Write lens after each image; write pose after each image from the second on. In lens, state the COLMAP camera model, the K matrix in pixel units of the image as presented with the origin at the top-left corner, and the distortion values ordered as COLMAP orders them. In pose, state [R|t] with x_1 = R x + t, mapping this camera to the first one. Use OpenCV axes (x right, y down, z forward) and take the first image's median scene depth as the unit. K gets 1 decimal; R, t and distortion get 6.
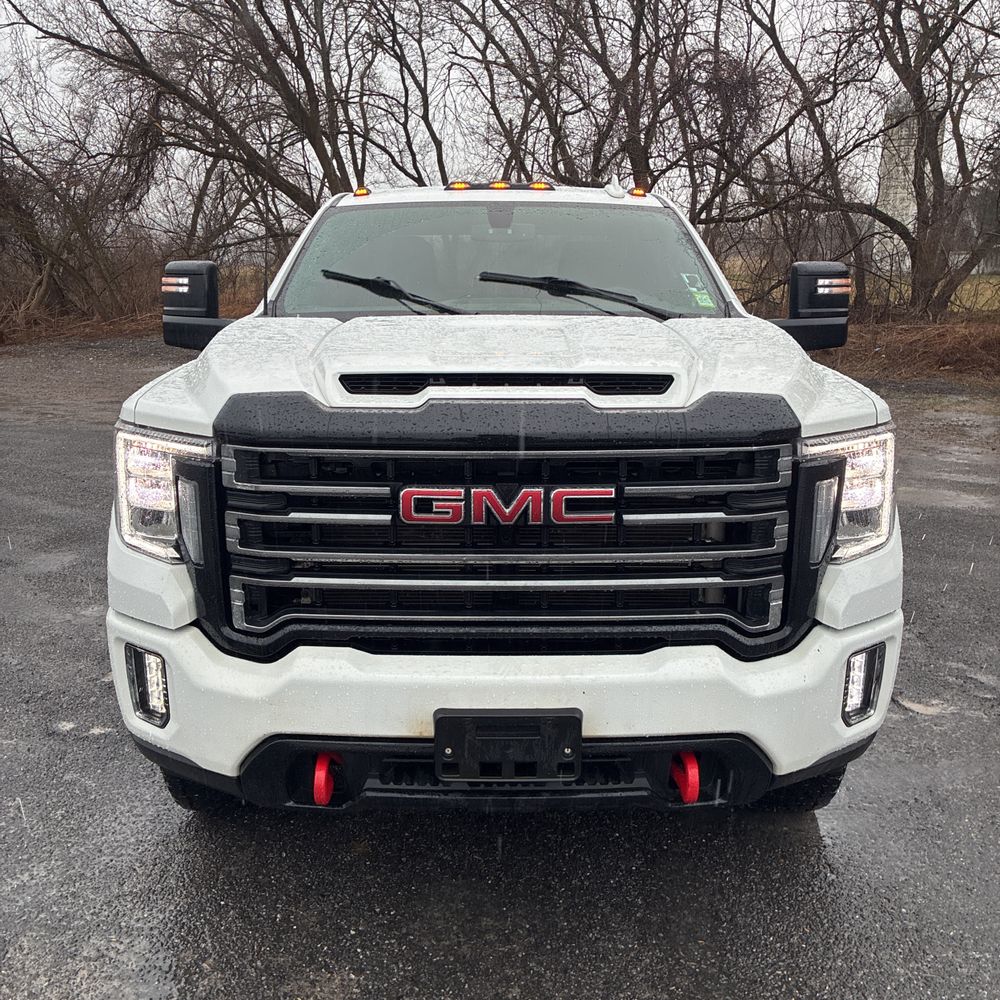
lens RADIAL K [[1021.1, 0, 500.0], [0, 1021.1, 500.0], [0, 0, 1]] dist [0.026545, -0.050732]
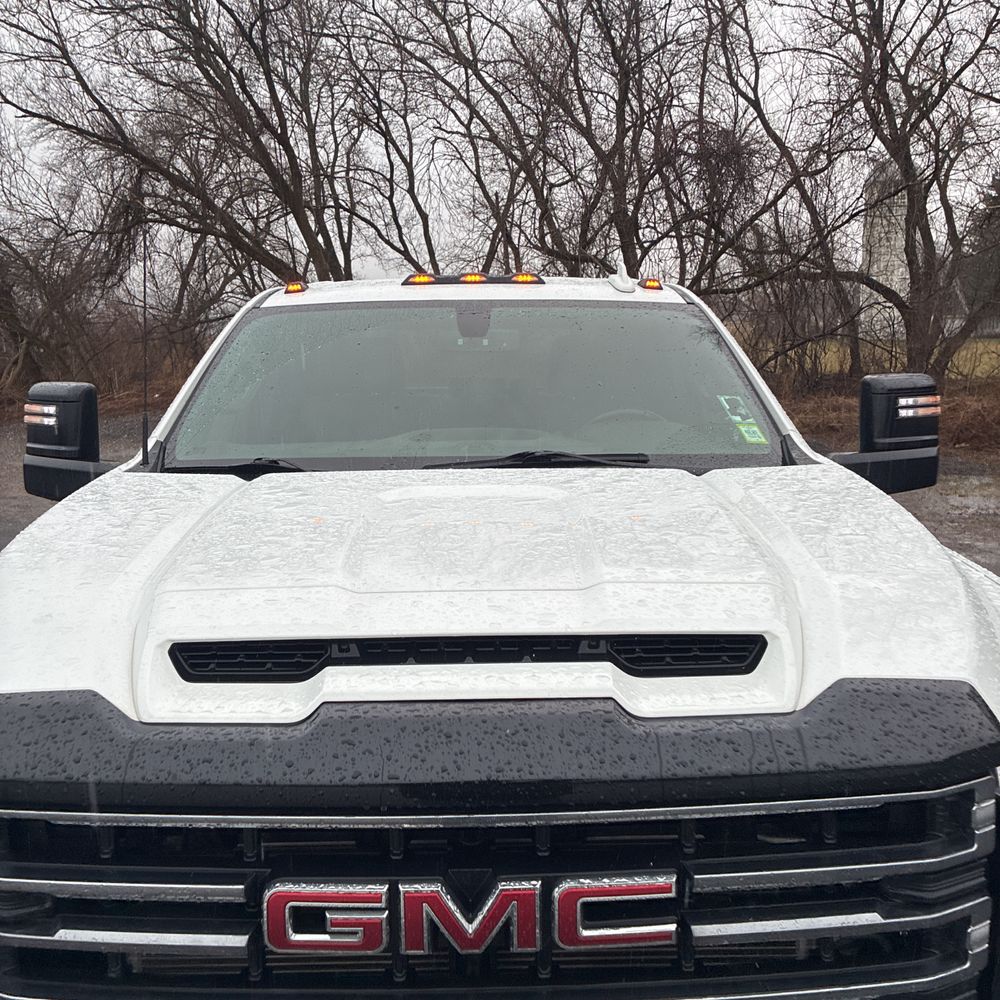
lens RADIAL K [[1022.7, 0, 506.0], [0, 1022.7, 490.7], [0, 0, 1]] dist [0.008344, -0.025220]
pose [[0.999790, -0.015133, 0.013798, 0.002206], [0.016086, 0.997294, -0.071741, -0.017623], [-0.012675, 0.071948, 0.997328, 0.046714]]
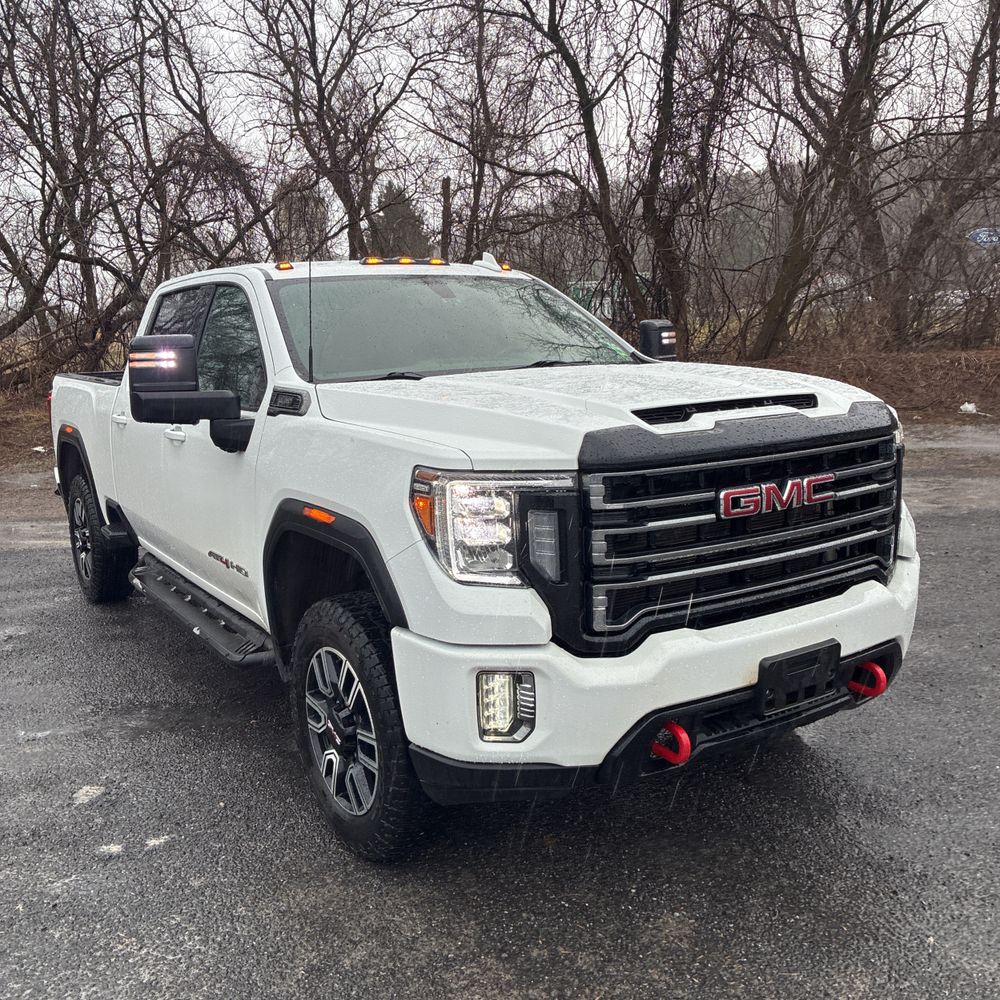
lens RADIAL K [[1004.1, 0, 478.6], [0, 1004.1, 488.3], [0, 0, 1]] dist [0.034973, -0.046021]
pose [[0.854546, -0.113224, 0.506884, -0.100843], [0.151846, 0.987772, -0.035354, -0.001724], [-0.496682, 0.107180, 0.861289, 0.006546]]
